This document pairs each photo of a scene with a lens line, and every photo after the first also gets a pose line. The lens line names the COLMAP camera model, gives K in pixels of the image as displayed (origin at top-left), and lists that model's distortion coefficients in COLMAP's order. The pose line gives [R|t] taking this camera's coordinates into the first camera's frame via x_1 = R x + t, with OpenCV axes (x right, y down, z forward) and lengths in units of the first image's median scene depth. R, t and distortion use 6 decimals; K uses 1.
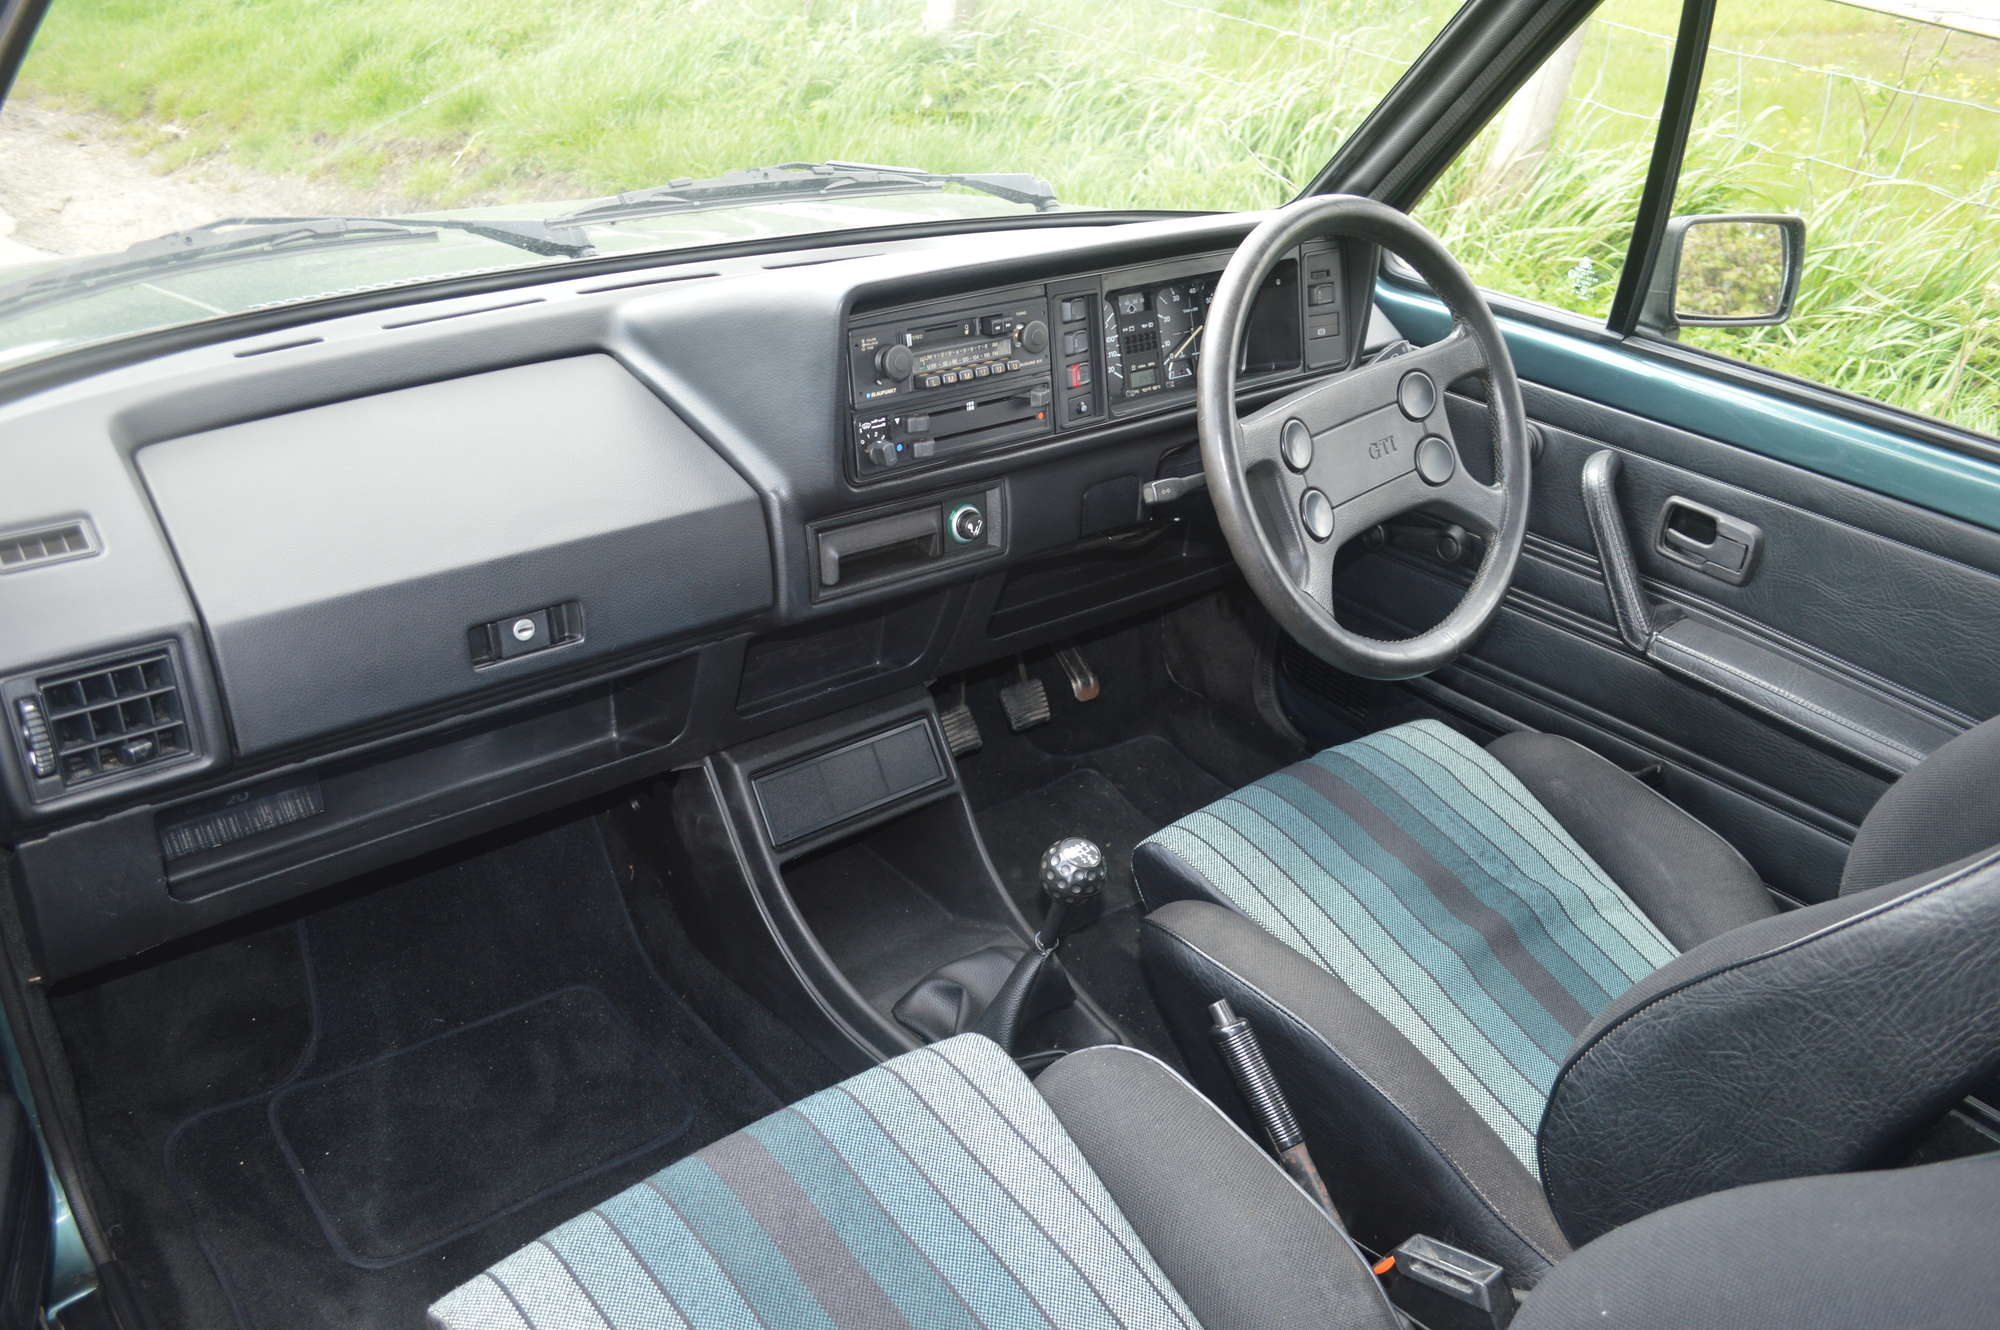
lens RADIAL K [[1527.7, 0, 1002.7], [0, 1527.7, 665.2], [0, 0, 1]] dist [-0.093892, 0.010732]
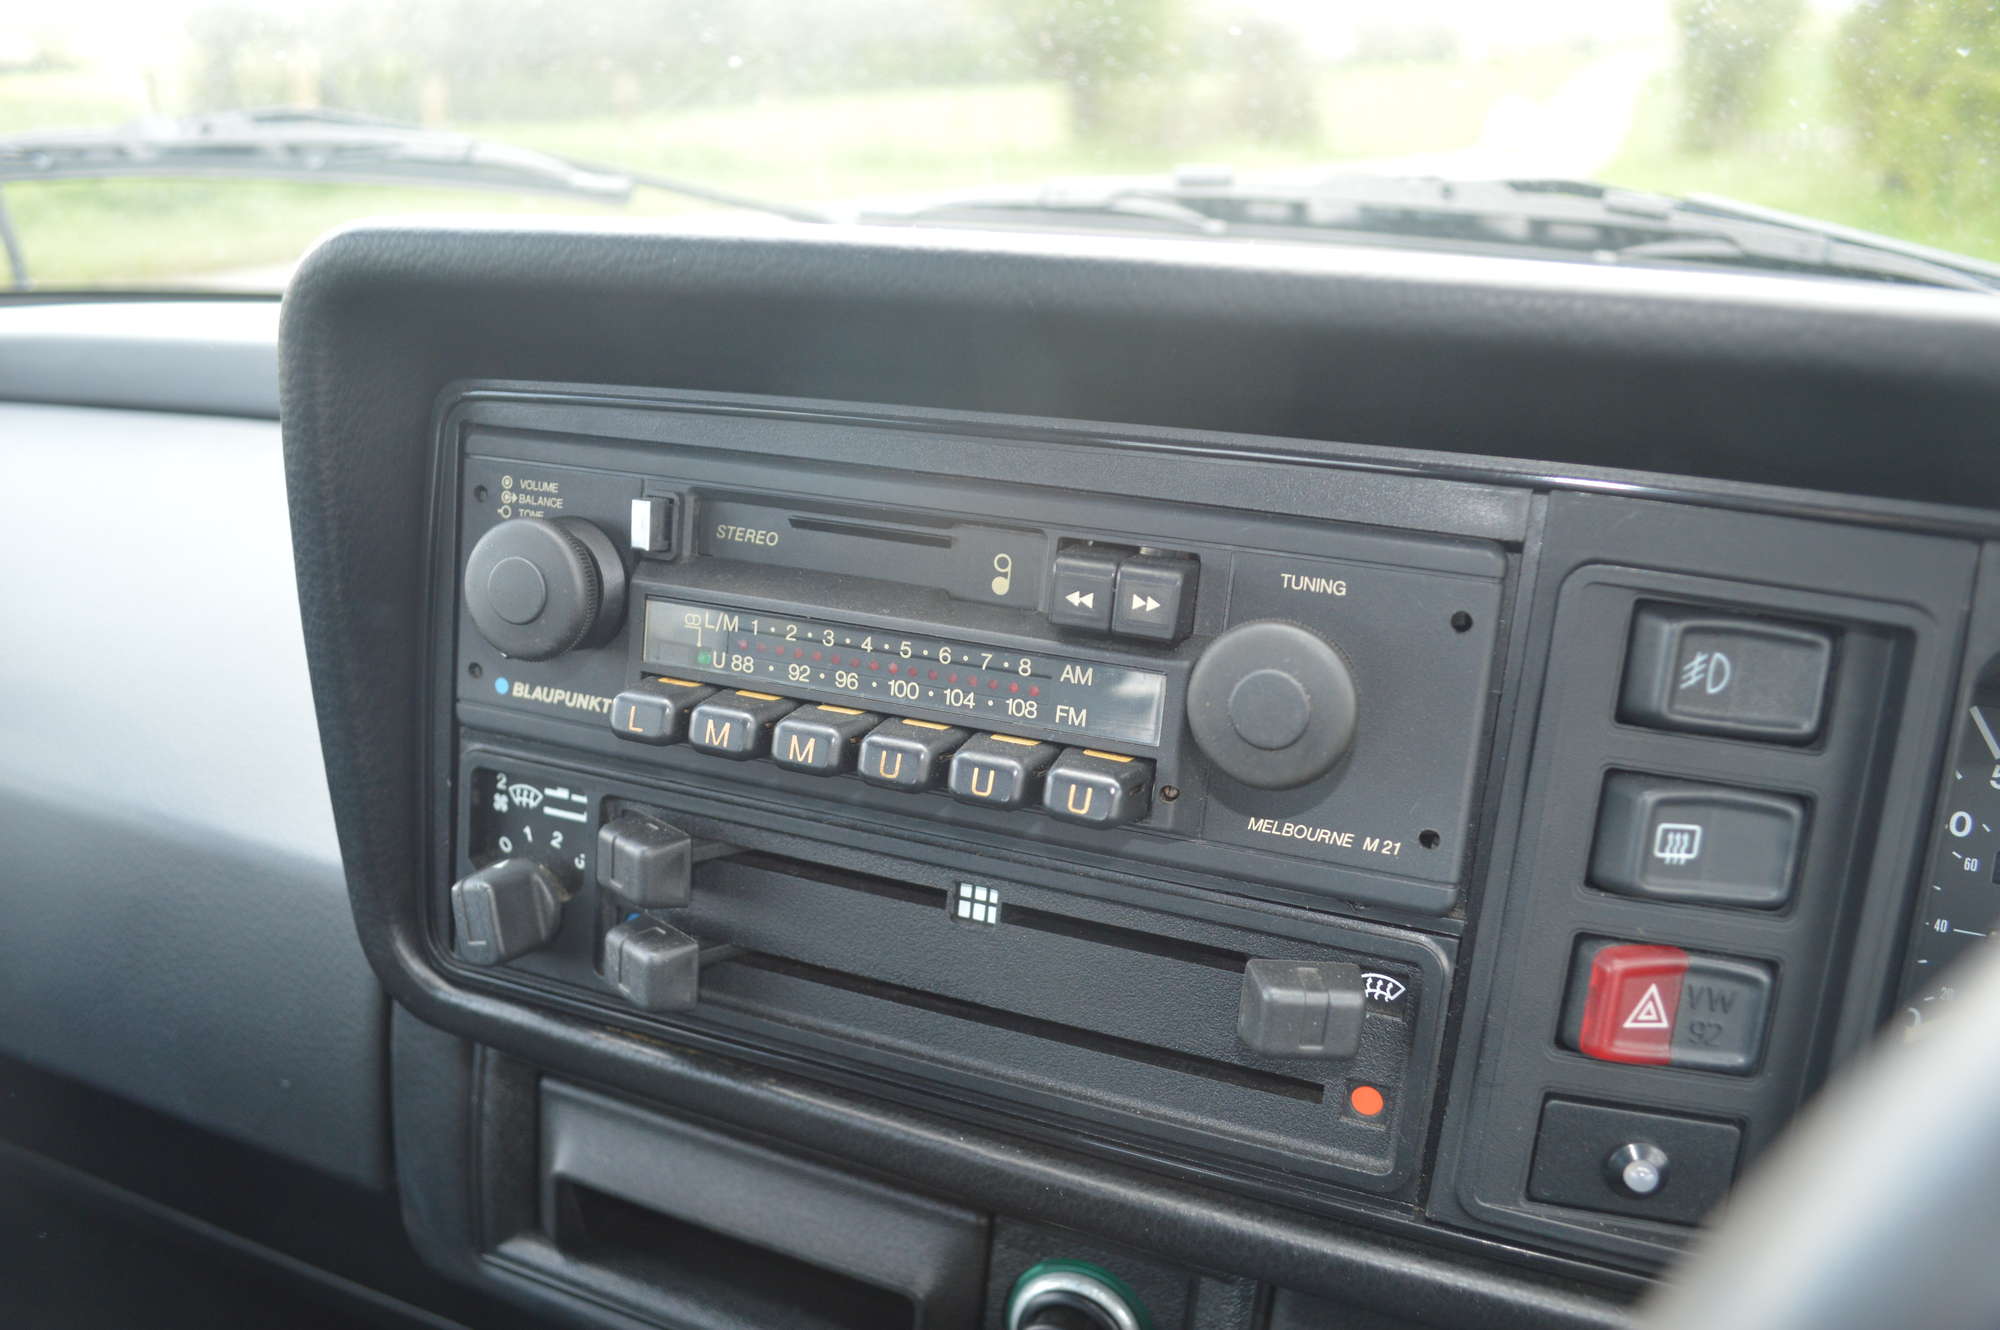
lens RADIAL K [[1527.7, 0, 996.8], [0, 1527.7, 668.2], [0, 0, 1]] dist [-0.093892, 0.010732]
pose [[0.467189, 0.255259, -0.846509, 0.169625], [-0.417110, 0.907813, 0.043541, -0.218395], [0.779586, 0.332745, 0.530591, 0.888240]]
